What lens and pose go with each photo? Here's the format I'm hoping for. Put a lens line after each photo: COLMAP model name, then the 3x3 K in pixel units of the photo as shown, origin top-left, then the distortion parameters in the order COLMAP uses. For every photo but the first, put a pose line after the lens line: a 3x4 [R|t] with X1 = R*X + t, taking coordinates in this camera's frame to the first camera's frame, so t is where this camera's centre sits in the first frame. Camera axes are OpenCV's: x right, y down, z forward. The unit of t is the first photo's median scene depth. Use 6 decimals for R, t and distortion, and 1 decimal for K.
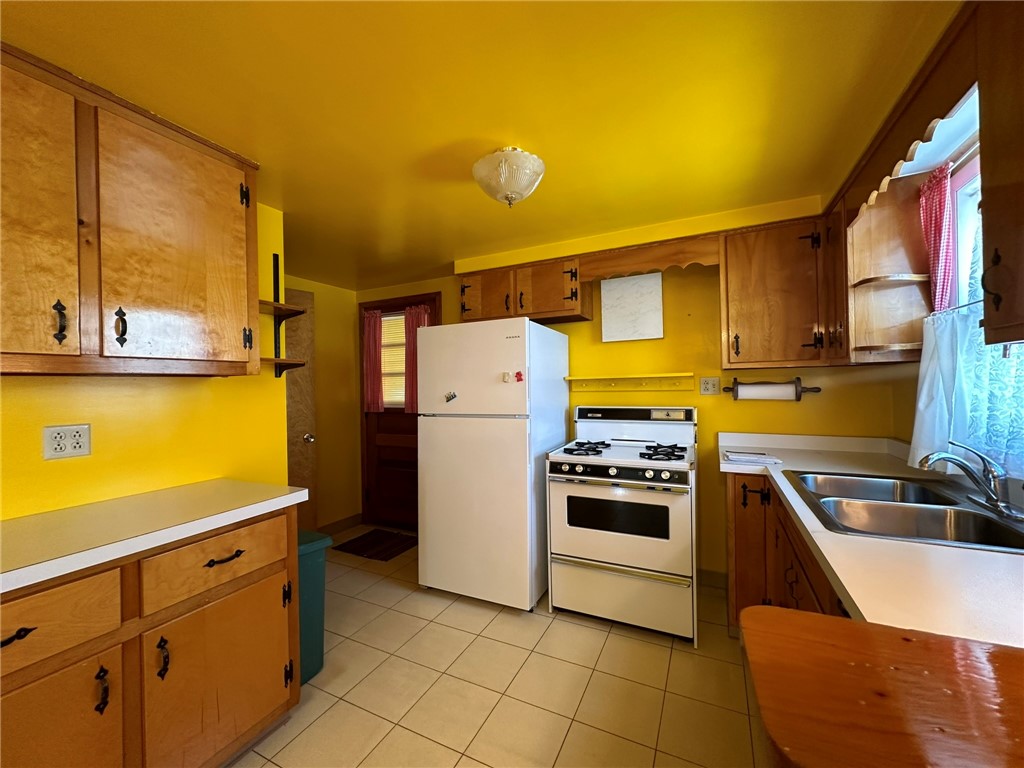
lens RADIAL K [[406.6, 0, 513.5], [0, 406.6, 383.0], [0, 0, 1]] dist [-0.000912, 0.000318]
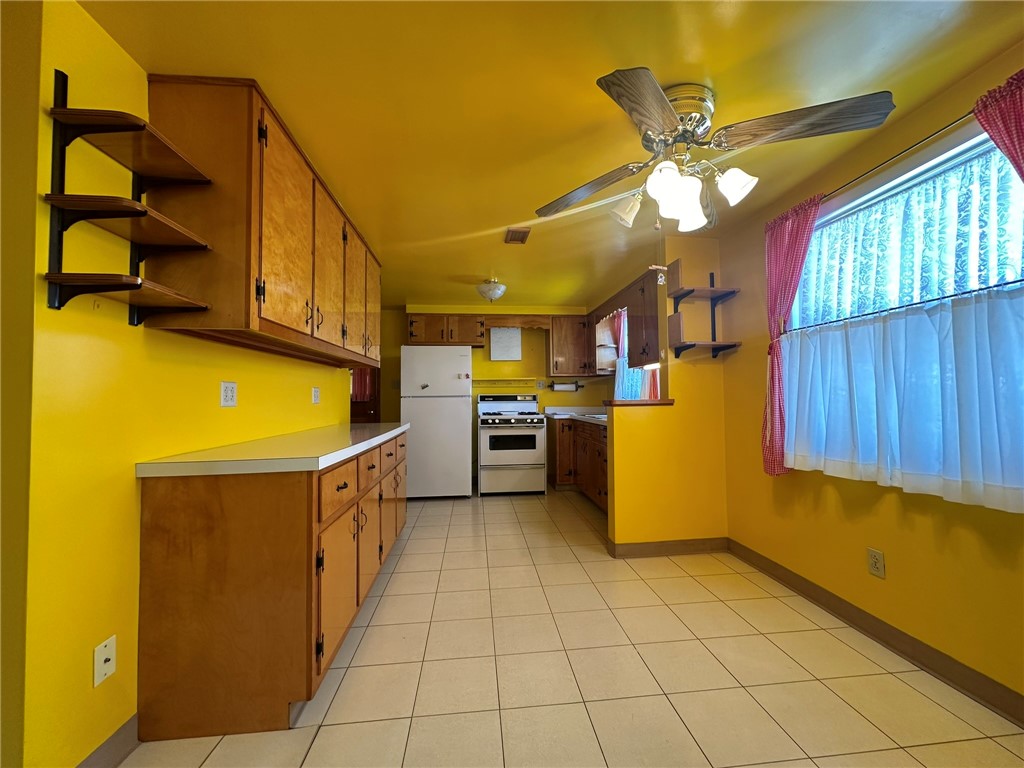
lens RADIAL K [[406.6, 0, 511.5], [0, 406.6, 382.5], [0, 0, 1]] dist [-0.000912, 0.000318]
pose [[0.850412, 0.031166, 0.525193, -0.820132], [-0.010481, 0.999049, -0.042315, 0.094825], [-0.526013, 0.030481, 0.849930, -0.763759]]
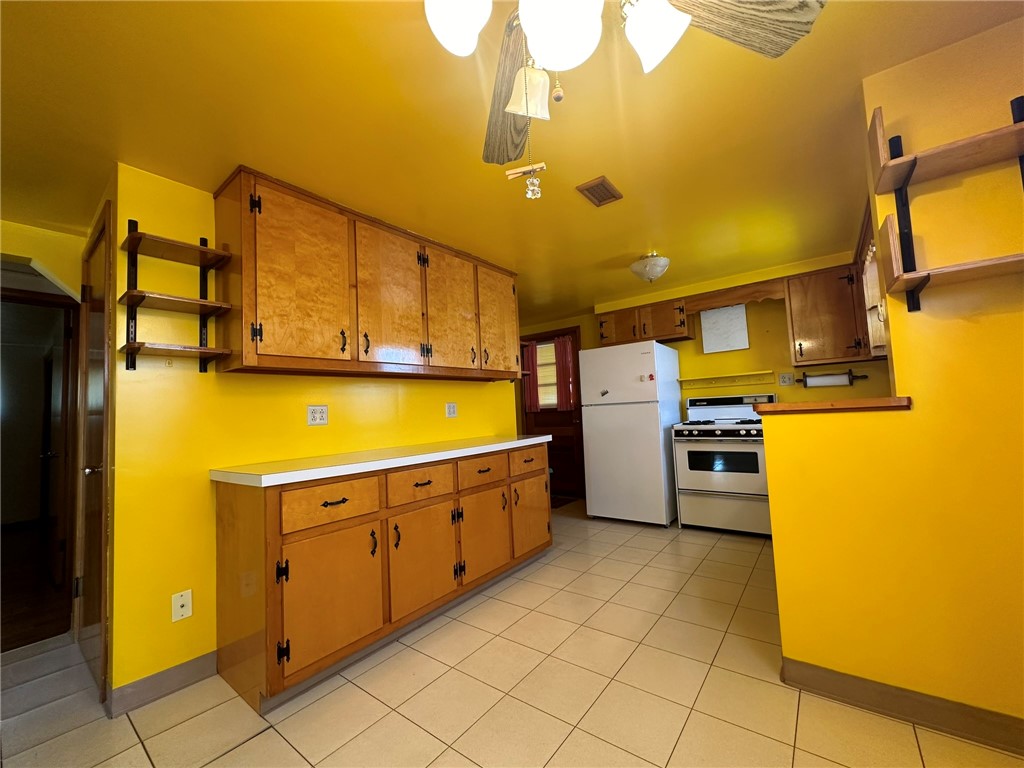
lens RADIAL K [[406.6, 0, 513.2], [0, 406.6, 383.6], [0, 0, 1]] dist [-0.000912, 0.000318]
pose [[0.978977, -0.041661, -0.199670, -0.197732], [0.030610, 0.997840, -0.058117, 0.084891], [0.201660, 0.050784, 0.978138, -0.670466]]
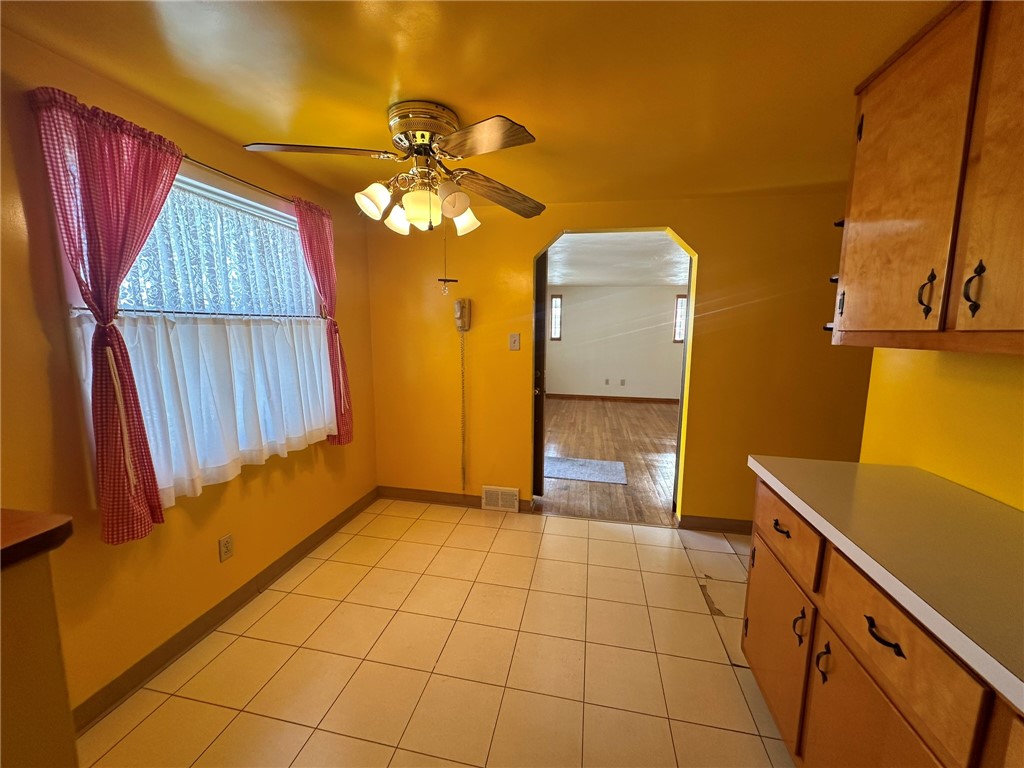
lens RADIAL K [[406.6, 0, 510.8], [0, 406.6, 384.2], [0, 0, 1]] dist [-0.000912, 0.000318]
pose [[-0.966412, 0.037768, -0.254206, -0.169552], [0.003418, 0.990944, 0.134235, -0.036315], [0.256974, 0.128858, -0.957789, 0.470338]]
